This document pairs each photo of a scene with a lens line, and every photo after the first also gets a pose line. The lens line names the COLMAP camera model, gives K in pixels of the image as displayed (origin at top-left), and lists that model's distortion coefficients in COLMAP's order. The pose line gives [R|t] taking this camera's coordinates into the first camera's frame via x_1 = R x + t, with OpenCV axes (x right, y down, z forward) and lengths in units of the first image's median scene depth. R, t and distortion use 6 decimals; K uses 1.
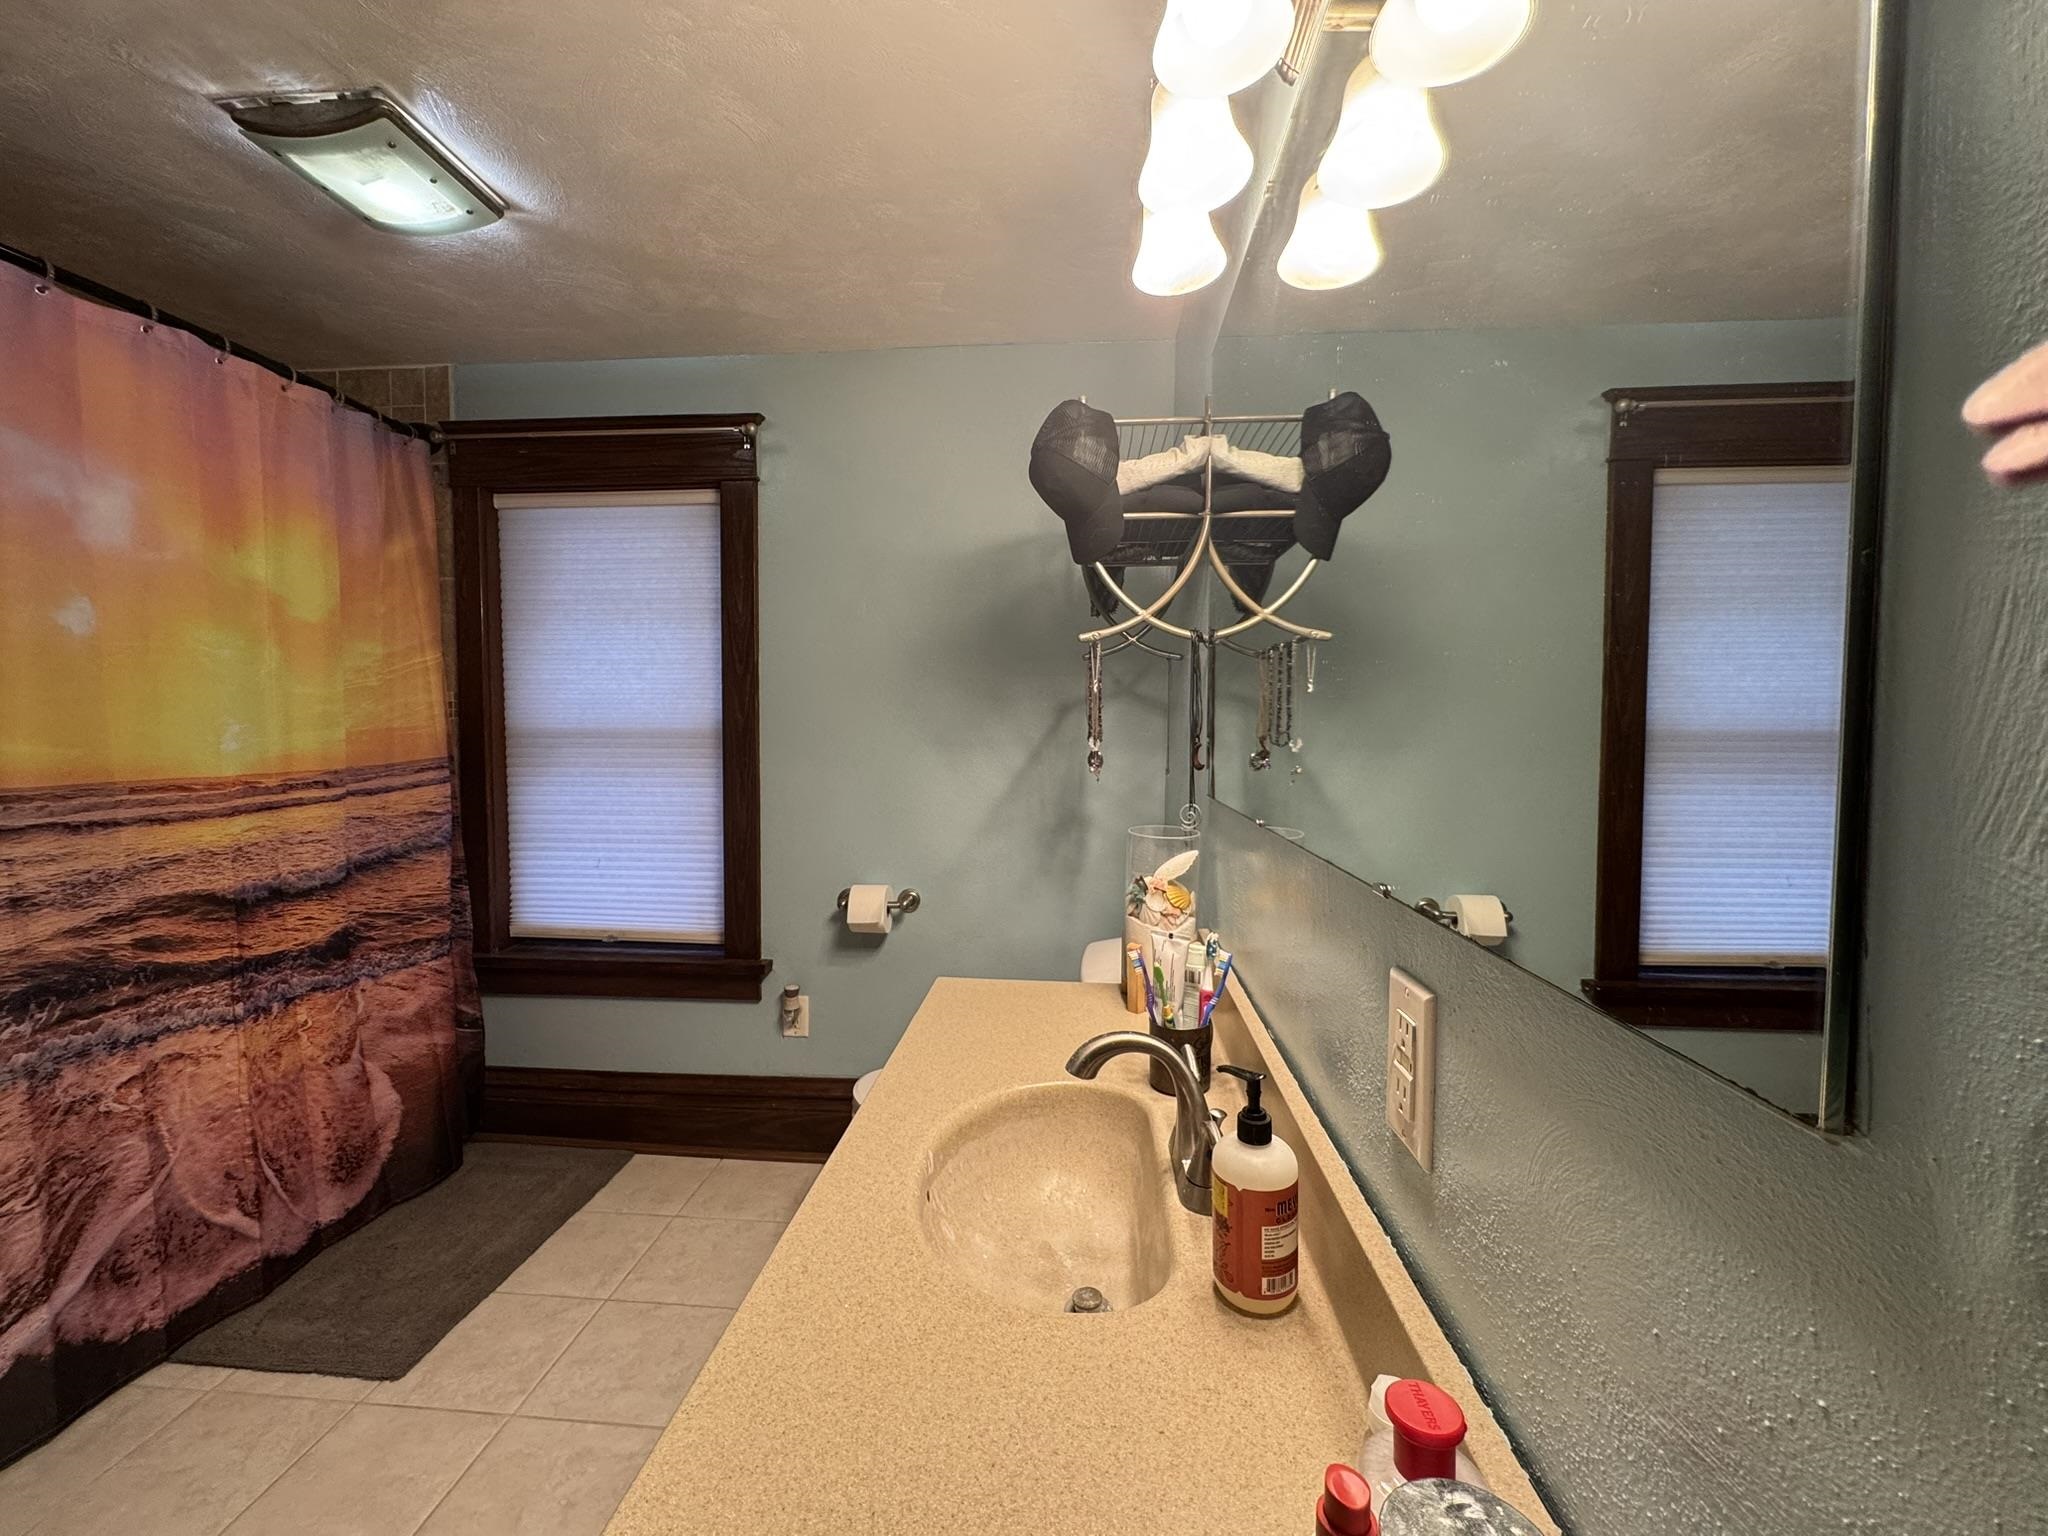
lens RADIAL K [[808.5, 0, 1023.8], [0, 808.5, 763.1], [0, 0, 1]] dist [-0.007506, -0.000061]
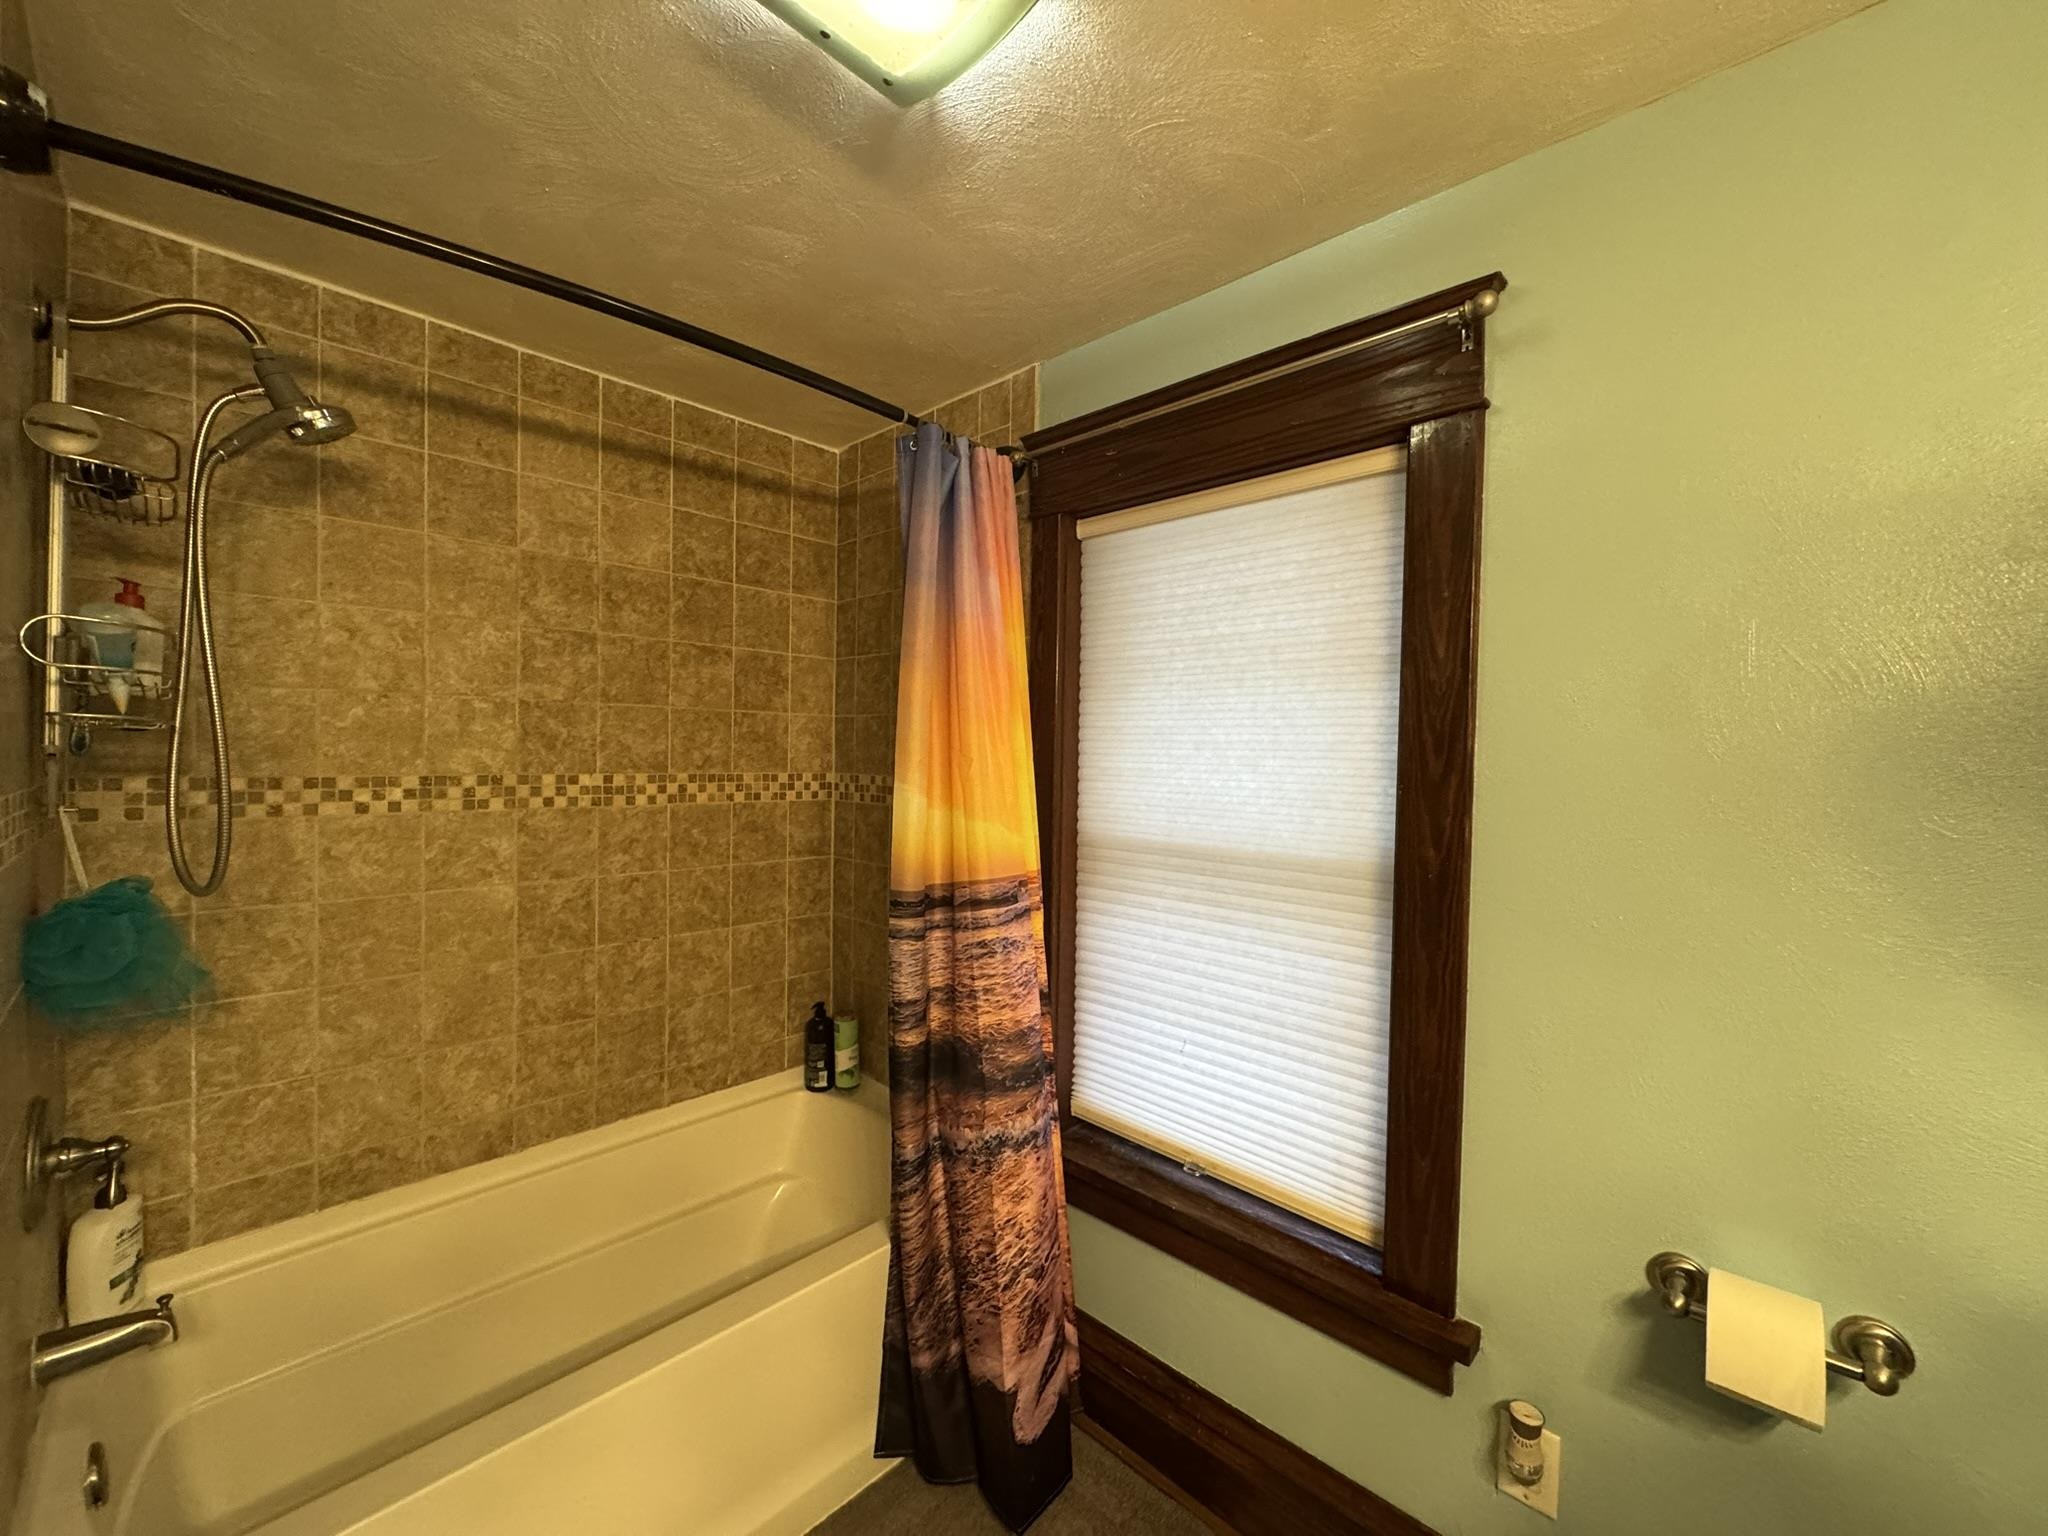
lens RADIAL K [[808.5, 0, 1022.5], [0, 808.5, 757.7], [0, 0, 1]] dist [-0.007506, -0.000061]
pose [[0.769688, 0.017413, -0.638183, -0.216042], [-0.047541, 0.998416, -0.030095, -0.089543], [0.636648, 0.053504, 0.769296, 0.404246]]
